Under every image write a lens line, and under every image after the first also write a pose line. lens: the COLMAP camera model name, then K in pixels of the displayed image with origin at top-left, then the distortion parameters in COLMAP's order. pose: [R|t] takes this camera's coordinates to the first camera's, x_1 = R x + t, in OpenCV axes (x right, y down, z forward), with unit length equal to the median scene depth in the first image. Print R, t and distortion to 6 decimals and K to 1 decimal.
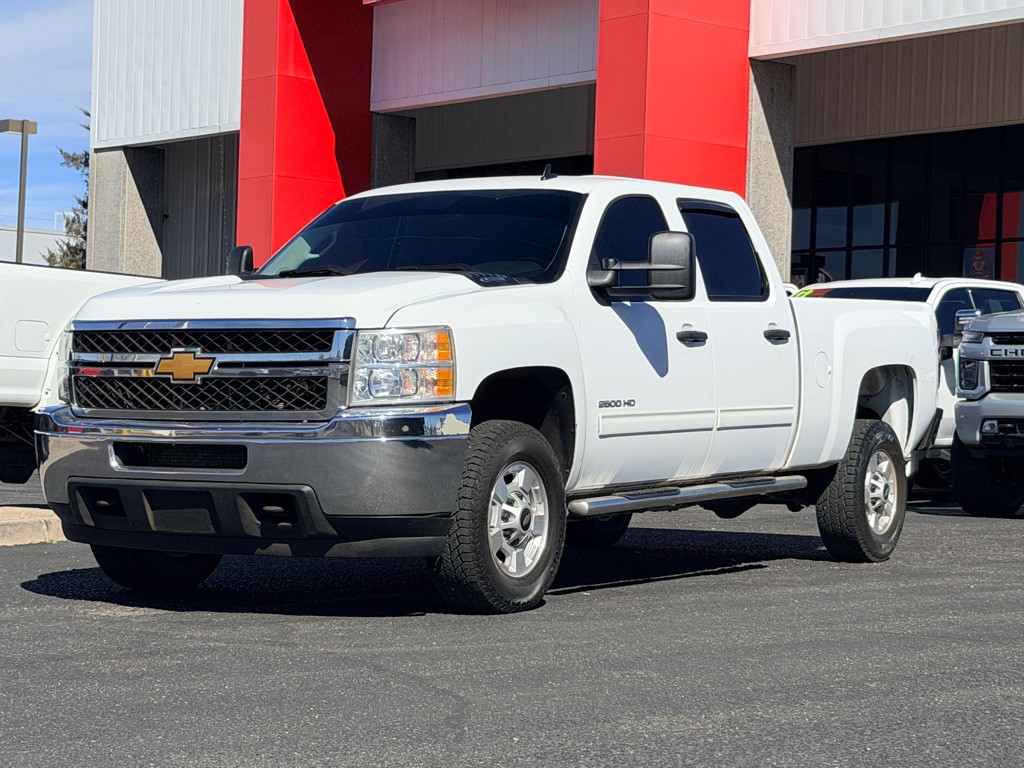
lens RADIAL K [[2283.1, 0, 506.4], [0, 2283.1, 373.3], [0, 0, 1]] dist [0.121542, 0.000000]
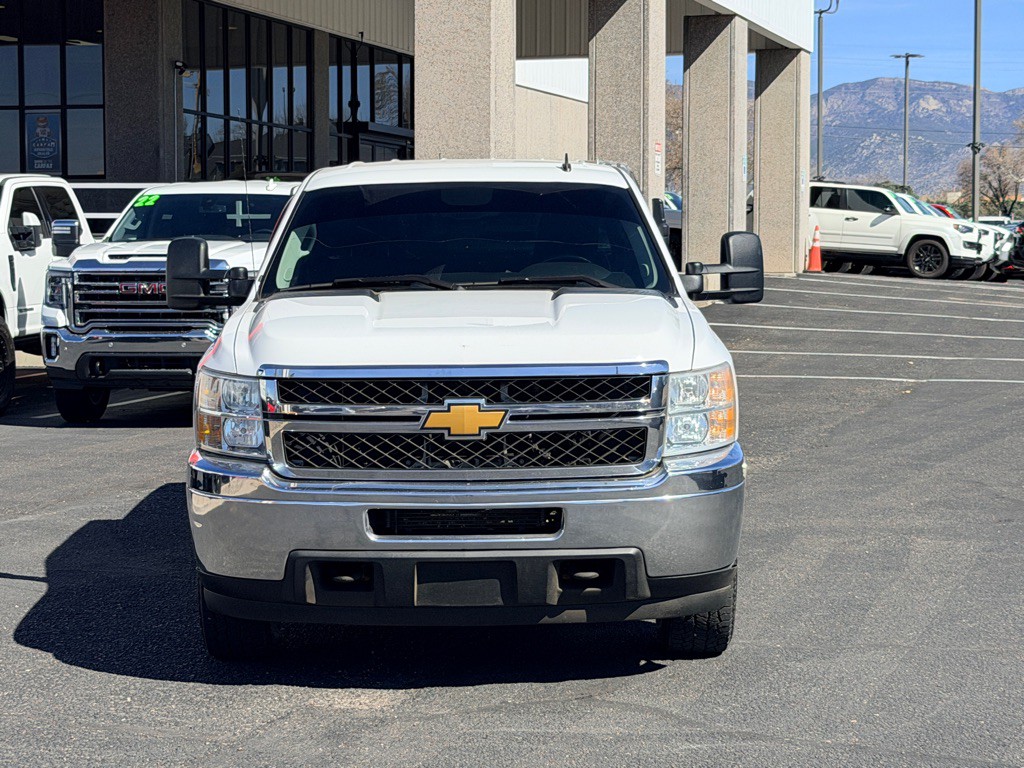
lens RADIAL K [[2283.1, 0, 504.7], [0, 2283.1, 391.1], [0, 0, 1]] dist [0.121542, 0.000000]
pose [[0.857553, -0.055437, 0.511400, -0.541885], [0.012005, 0.996062, 0.087845, -0.085718], [-0.514256, -0.069192, 0.854841, 0.228341]]
